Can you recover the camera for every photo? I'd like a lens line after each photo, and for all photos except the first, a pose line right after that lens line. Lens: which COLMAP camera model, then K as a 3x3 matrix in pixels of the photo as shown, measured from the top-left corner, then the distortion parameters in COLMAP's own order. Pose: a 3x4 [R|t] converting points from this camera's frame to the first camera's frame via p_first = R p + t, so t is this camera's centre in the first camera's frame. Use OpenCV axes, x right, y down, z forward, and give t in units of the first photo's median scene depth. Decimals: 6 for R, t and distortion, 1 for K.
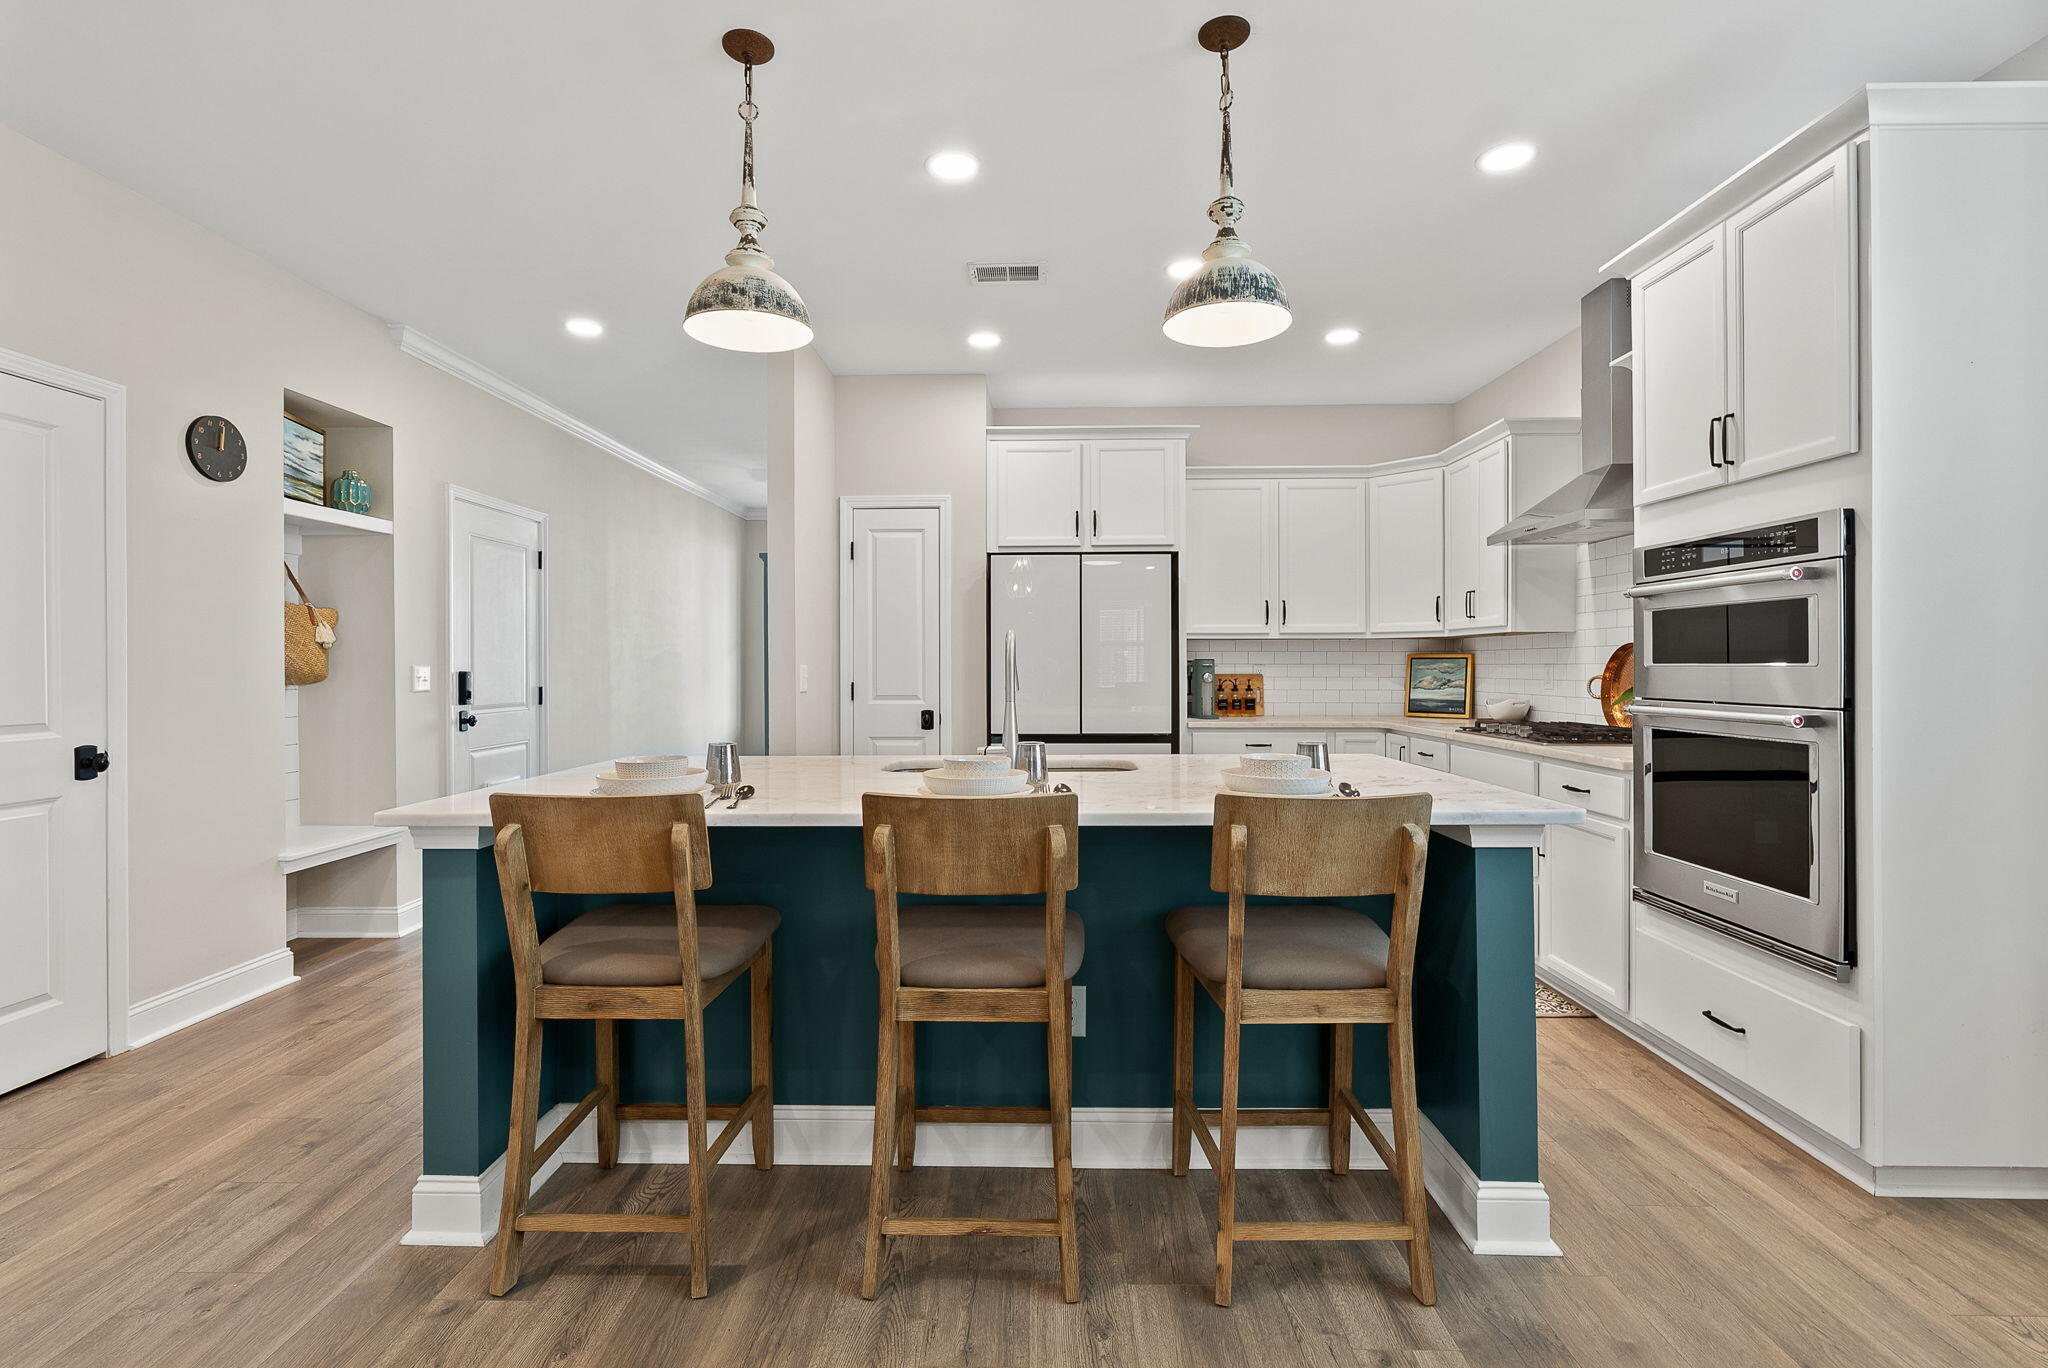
lens RADIAL K [[931.0, 0, 1023.0], [0, 931.0, 666.0], [0, 0, 1]] dist [0.000881, 0.000322]
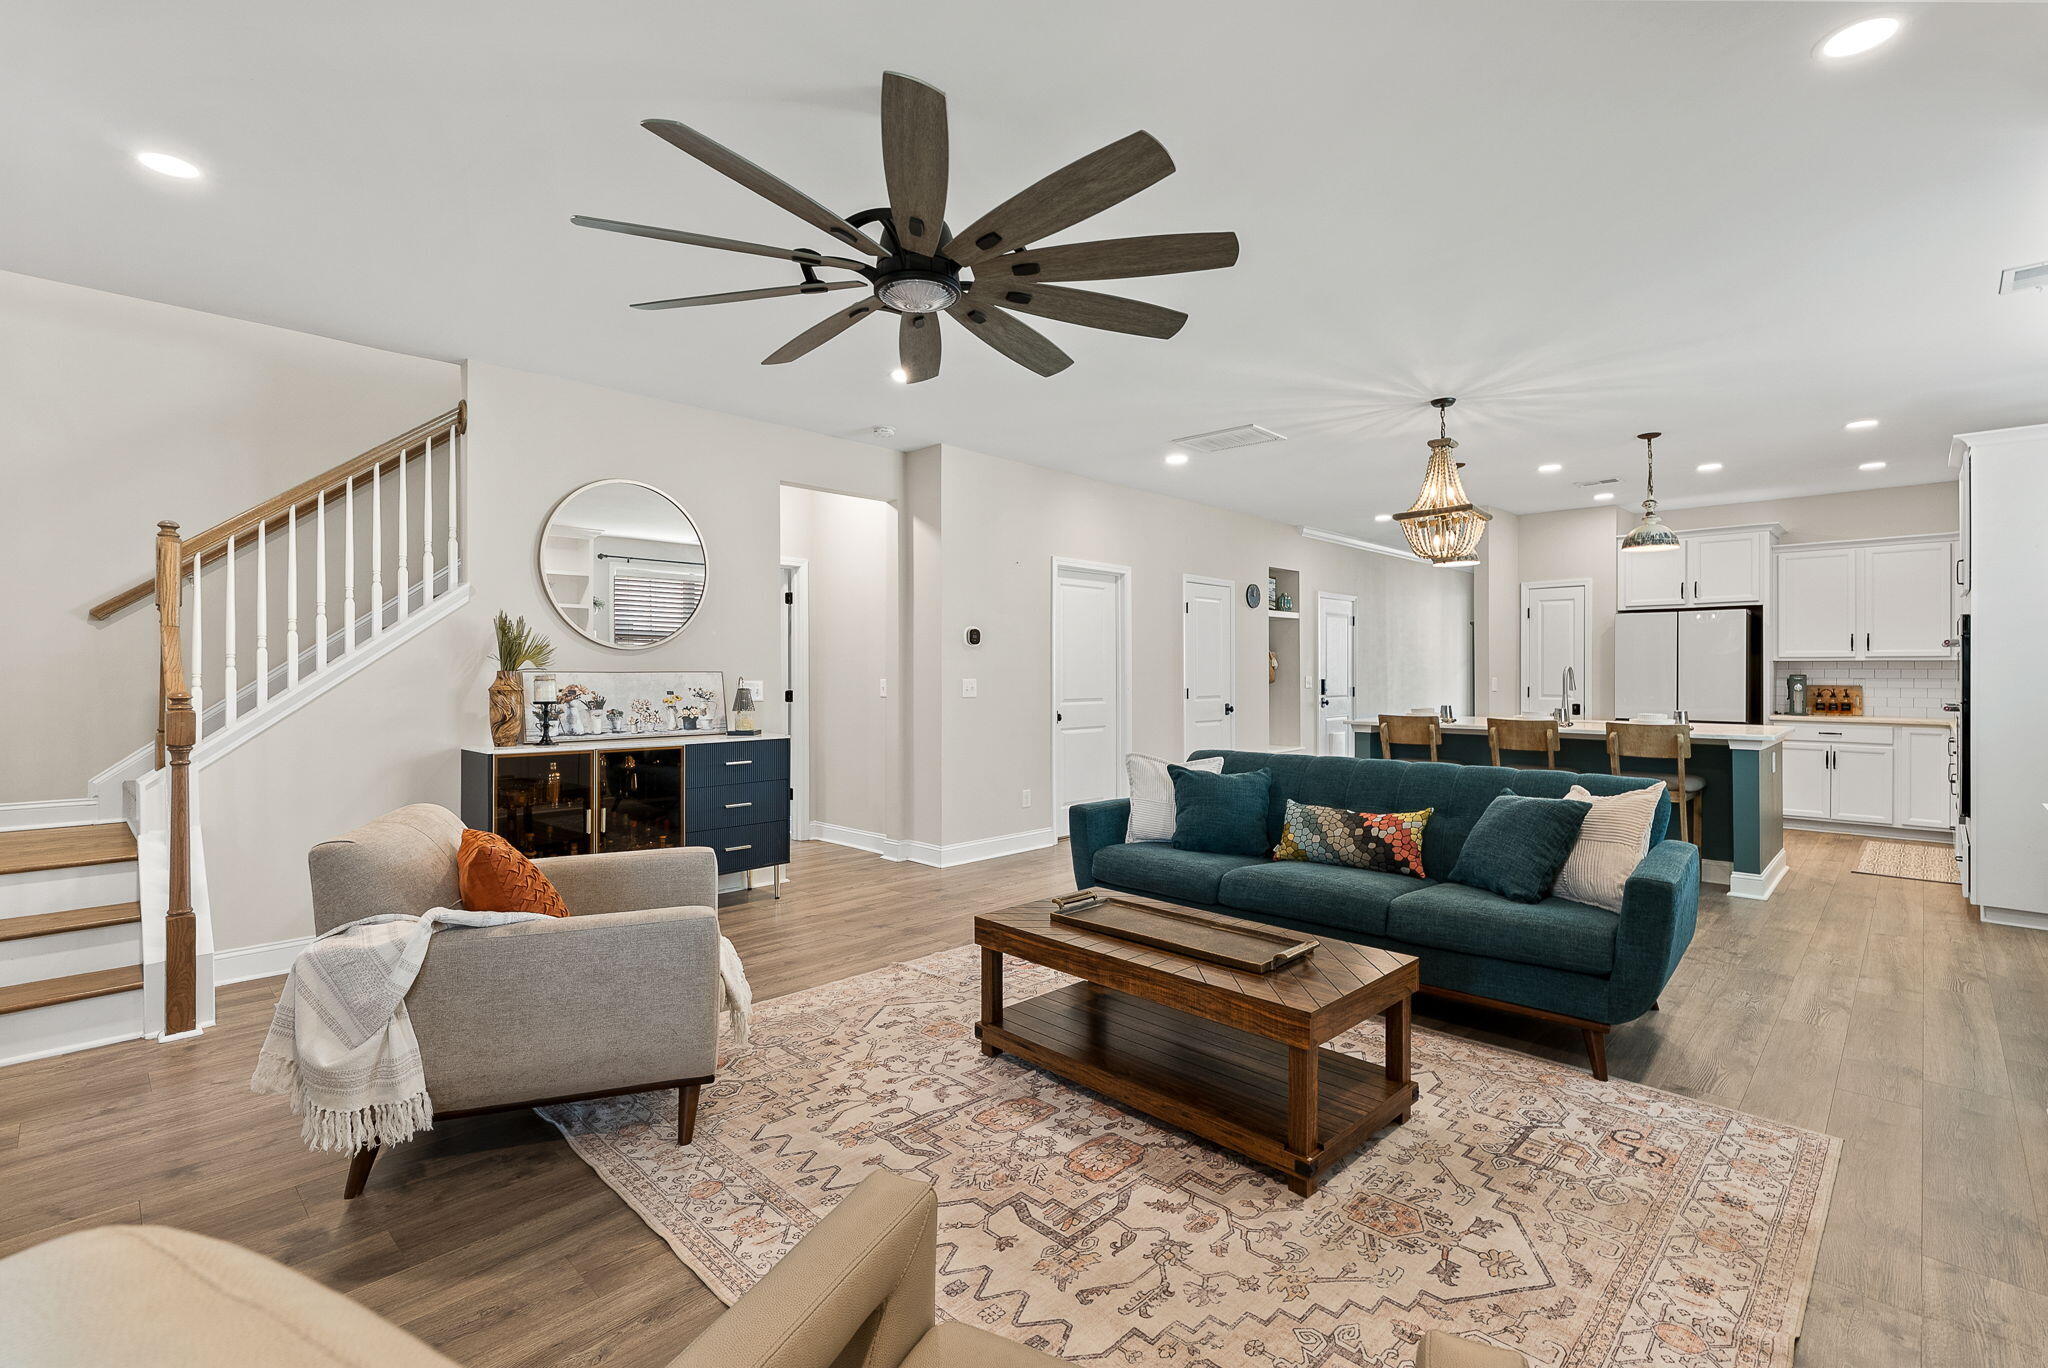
lens RADIAL K [[931.0, 0, 1023.0], [0, 931.0, 666.0], [0, 0, 1]] dist [0.000881, 0.000322]
pose [[0.725917, -0.001281, -0.687781, 0.399440], [-0.002361, 0.999988, -0.004354, -0.014678], [0.687779, 0.004785, 0.725905, -1.124477]]
